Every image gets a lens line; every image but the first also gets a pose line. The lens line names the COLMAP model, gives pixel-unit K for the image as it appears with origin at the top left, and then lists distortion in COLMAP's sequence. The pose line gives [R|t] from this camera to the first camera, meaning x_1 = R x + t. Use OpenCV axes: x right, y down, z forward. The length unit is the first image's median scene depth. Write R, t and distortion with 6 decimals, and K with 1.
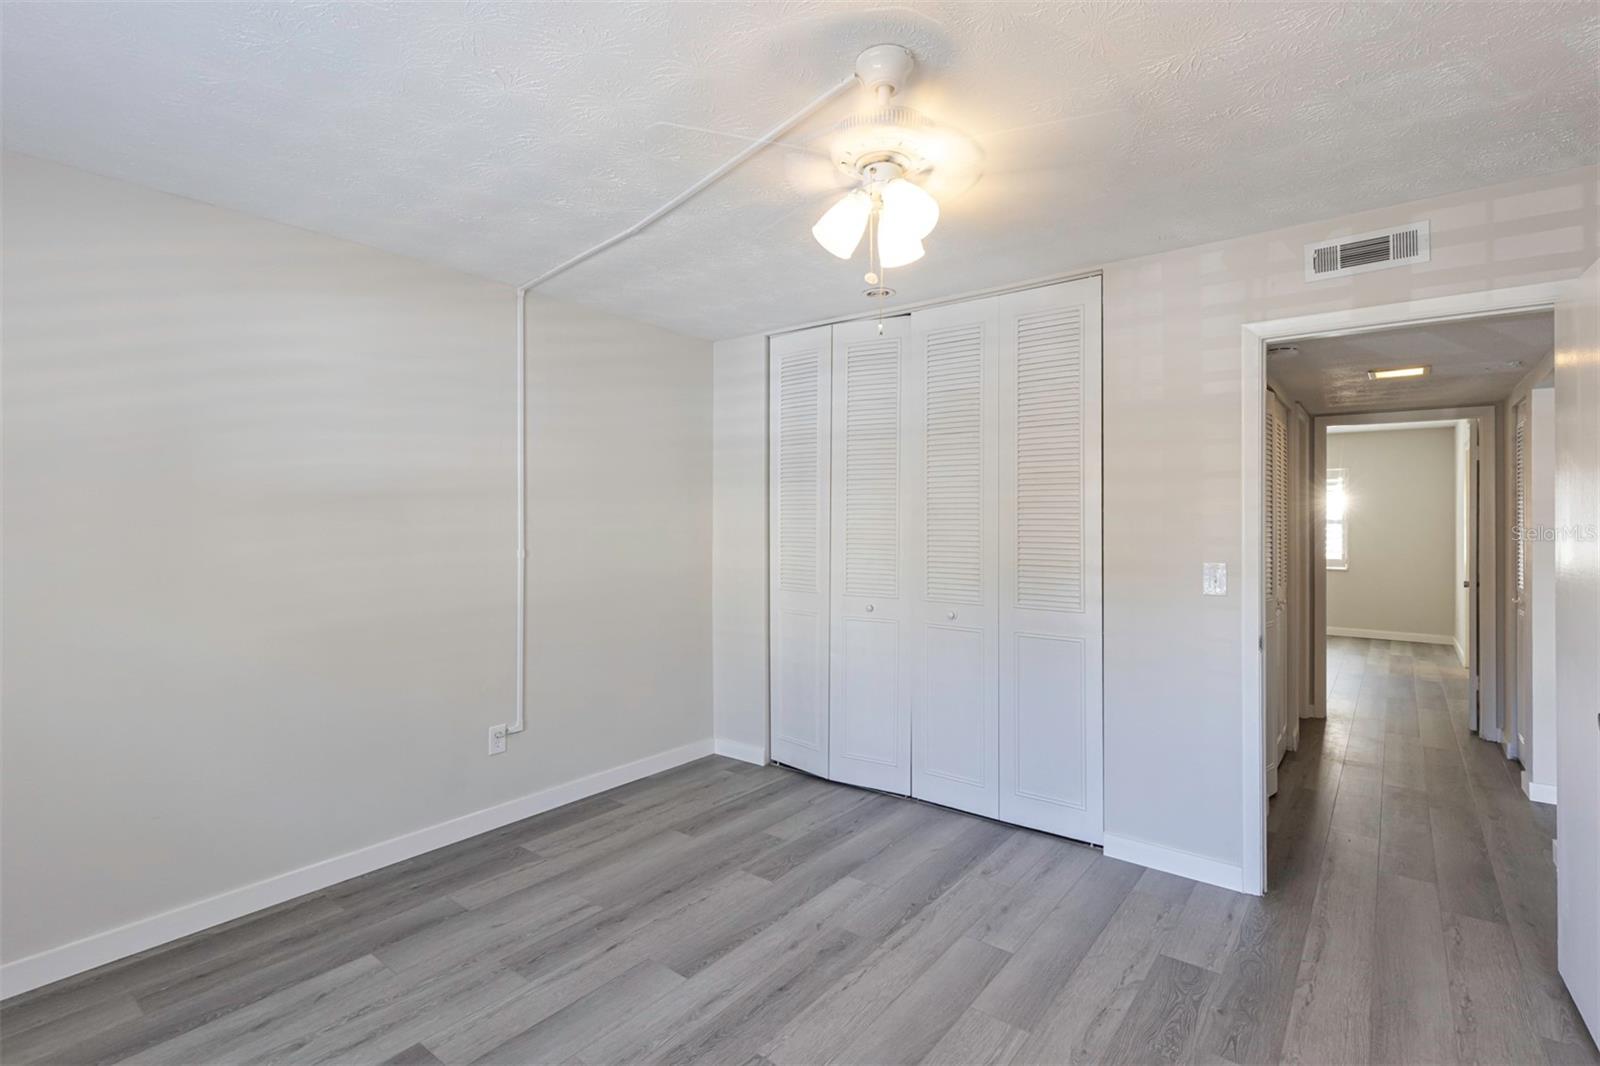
lens RADIAL K [[737.2, 0, 798.9], [0, 737.2, 529.8], [0, 0, 1]] dist [0.030077, 0.000793]
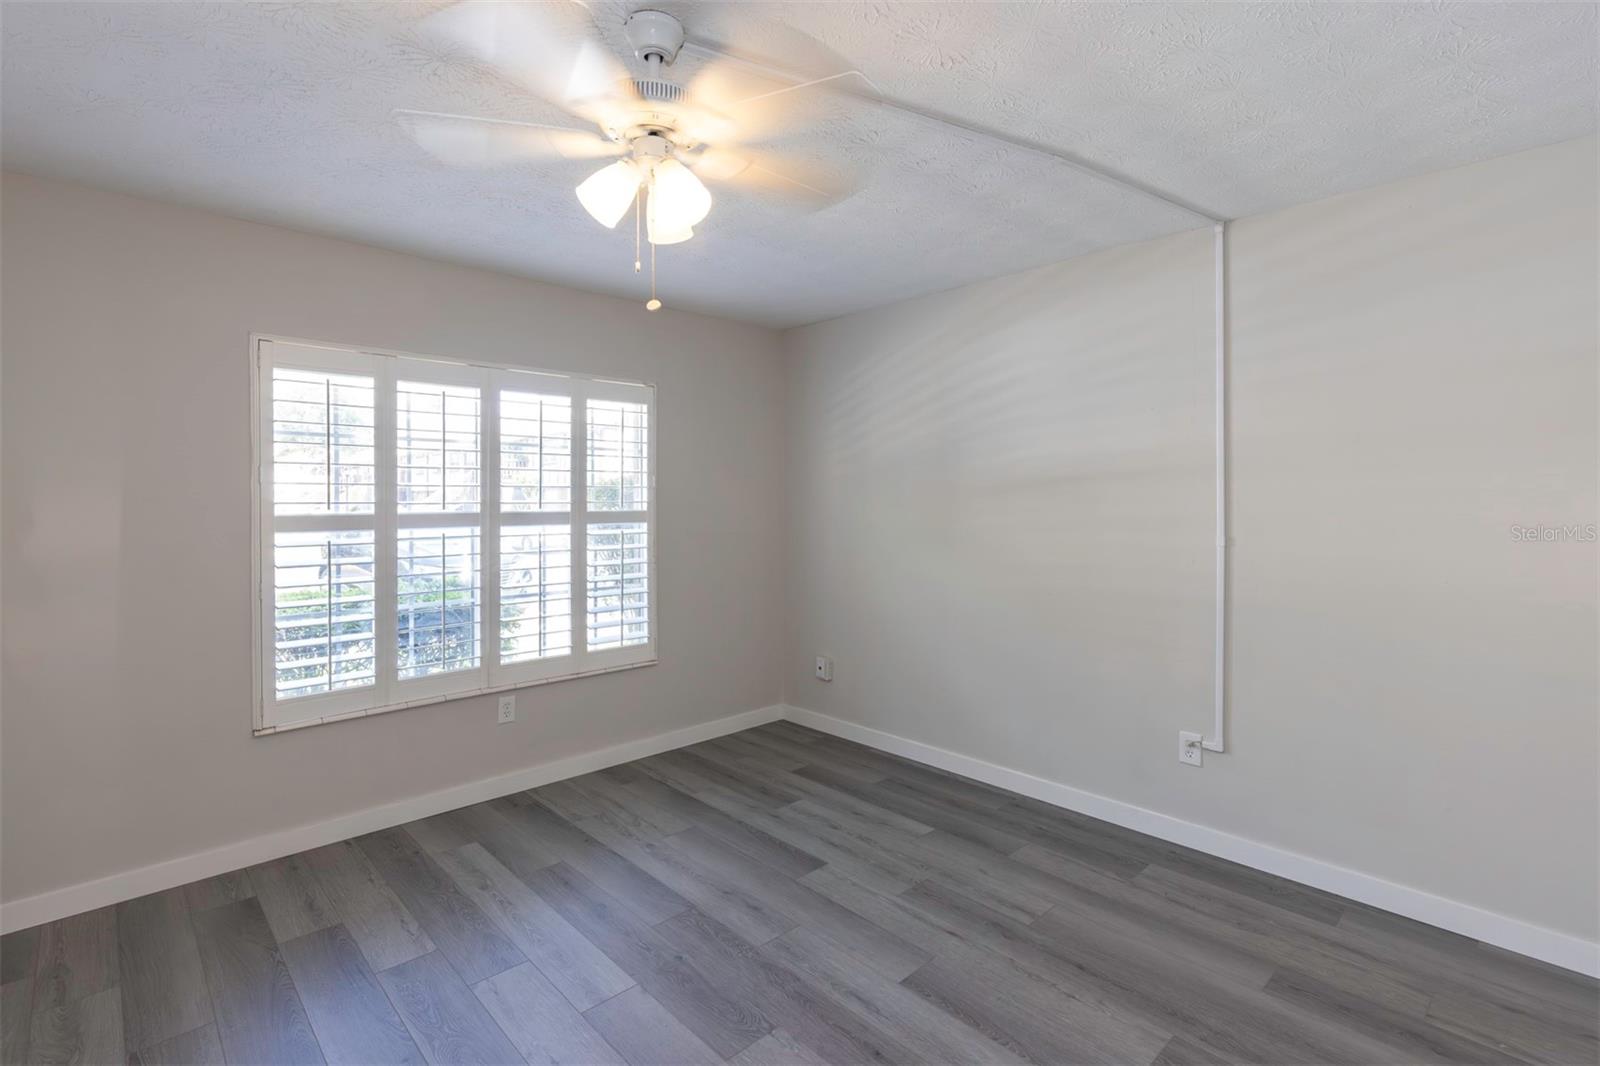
lens RADIAL K [[737.2, 0, 812.8], [0, 737.2, 509.9], [0, 0, 1]] dist [0.030077, 0.000793]
pose [[-0.122039, 0.005513, -0.992510, 0.686546], [-0.001677, 0.999982, 0.005761, -0.009824], [0.992524, 0.002367, -0.122028, 0.848141]]
